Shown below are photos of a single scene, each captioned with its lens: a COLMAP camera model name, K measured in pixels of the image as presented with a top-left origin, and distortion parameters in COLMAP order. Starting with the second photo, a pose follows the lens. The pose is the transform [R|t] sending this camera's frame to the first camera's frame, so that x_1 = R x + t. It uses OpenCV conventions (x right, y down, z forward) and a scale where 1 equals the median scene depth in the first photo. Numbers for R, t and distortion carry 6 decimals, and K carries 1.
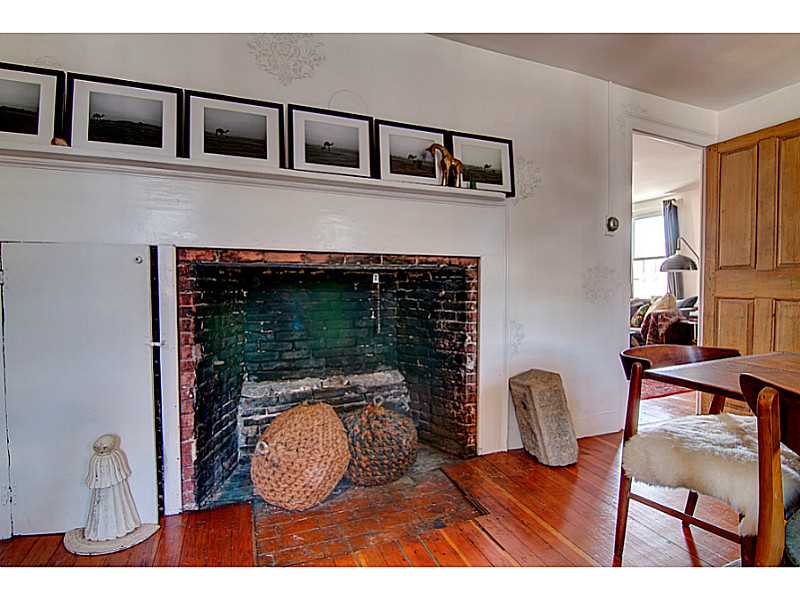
lens RADIAL K [[402.1, 0, 398.5], [0, 402.1, 296.3], [0, 0, 1]] dist [-0.016579, -0.003618]
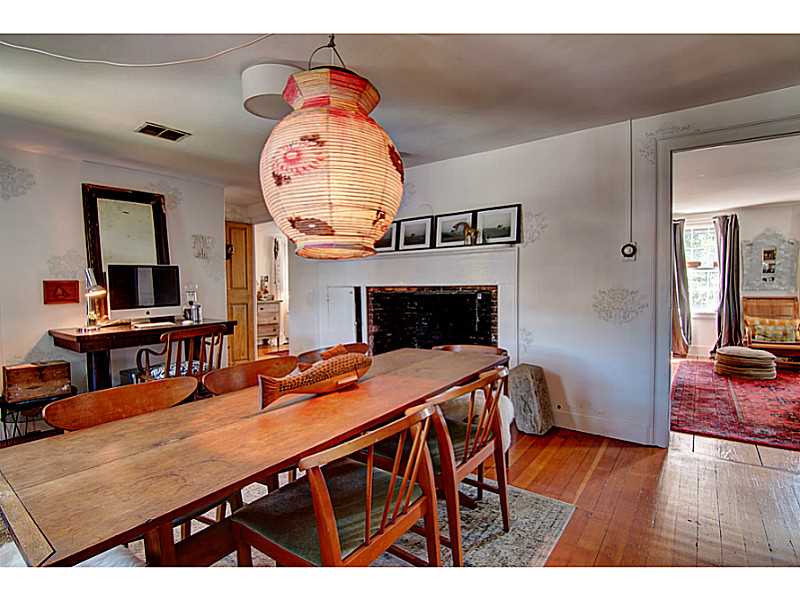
lens RADIAL K [[402.1, 0, 399.9], [0, 402.1, 301.8], [0, 0, 1]] dist [-0.016579, -0.003618]
pose [[0.521885, 0.029782, -0.852496, 1.325184], [-0.006883, 0.999505, 0.030704, -0.080042], [0.852988, -0.010157, 0.521831, -0.126390]]
